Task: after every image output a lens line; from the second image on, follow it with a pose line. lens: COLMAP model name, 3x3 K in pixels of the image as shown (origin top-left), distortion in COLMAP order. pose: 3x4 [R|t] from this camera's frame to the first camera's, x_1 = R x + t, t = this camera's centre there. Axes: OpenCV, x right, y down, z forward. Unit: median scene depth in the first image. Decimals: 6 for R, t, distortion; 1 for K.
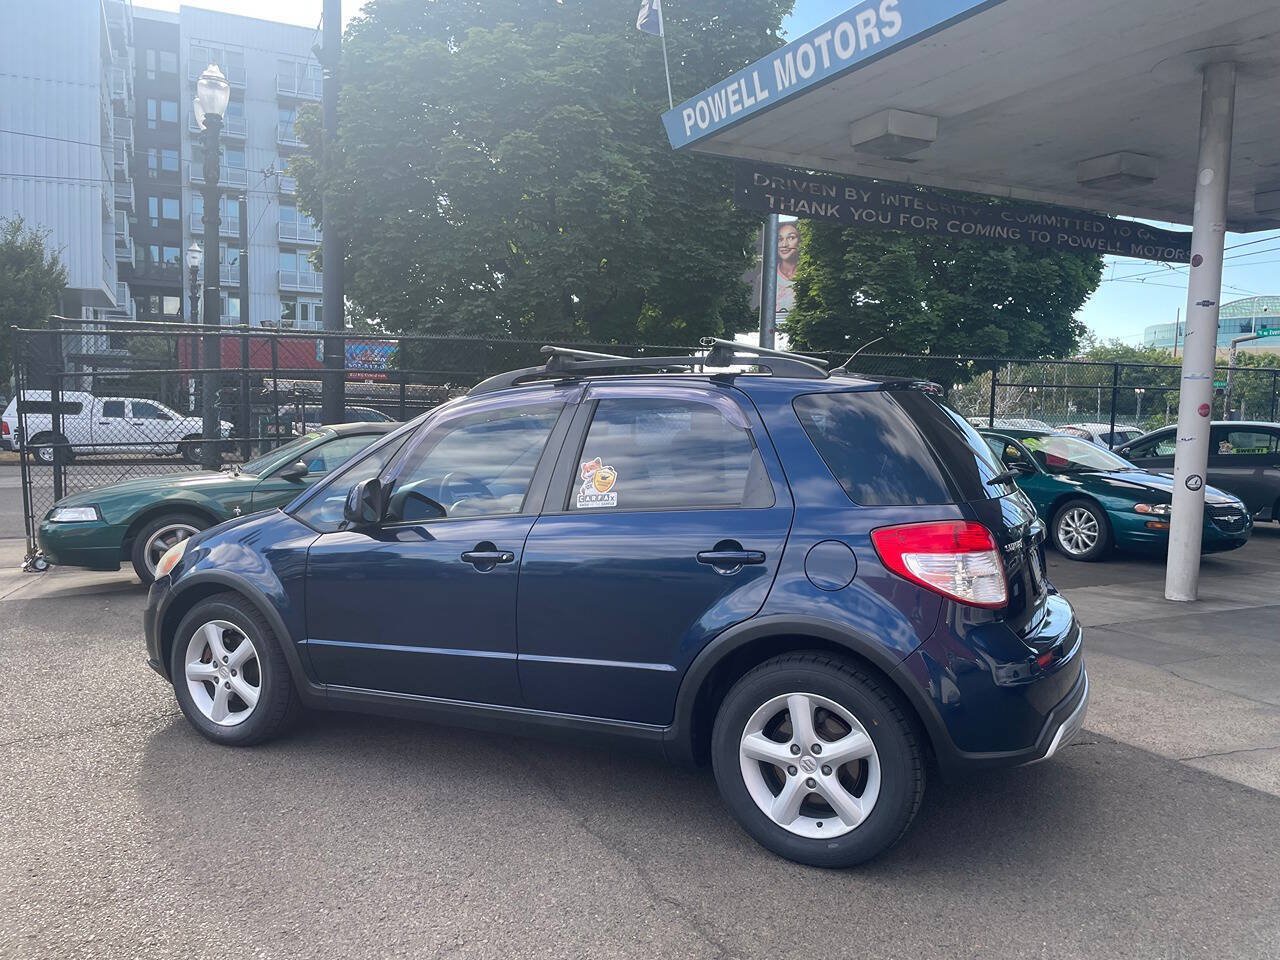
lens RADIAL K [[970.8, 0, 639.7], [0, 970.8, 488.5], [0, 0, 1]] dist [0.086426, -0.110088]
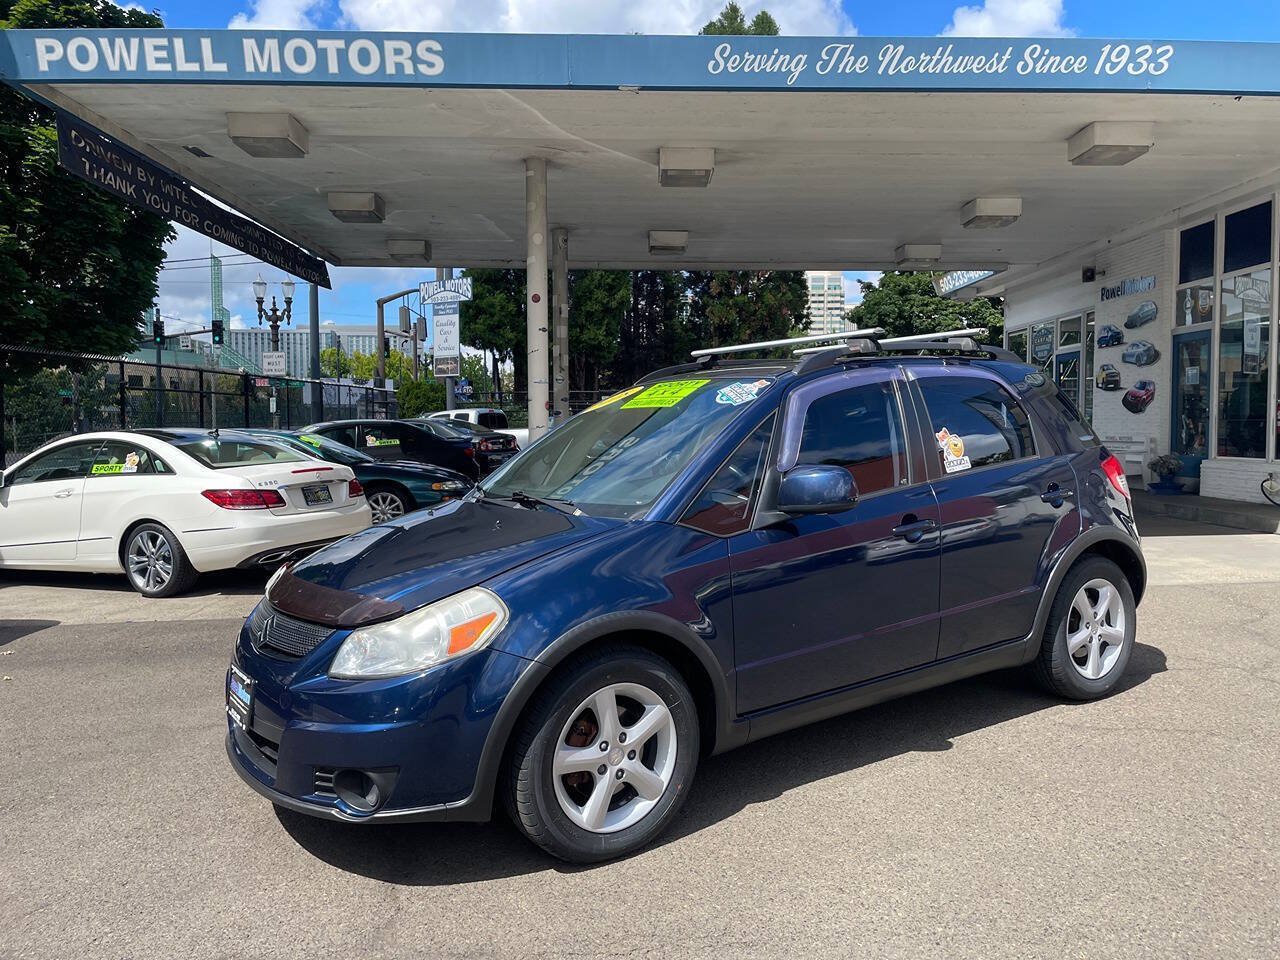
lens RADIAL K [[970.8, 0, 641.9], [0, 970.8, 472.2], [0, 0, 1]] dist [0.086426, -0.110088]
pose [[0.408571, -0.069112, 0.910106, -0.558216], [0.093977, 0.995015, 0.033371, -0.016334], [-0.907875, 0.071895, 0.413029, 0.274989]]
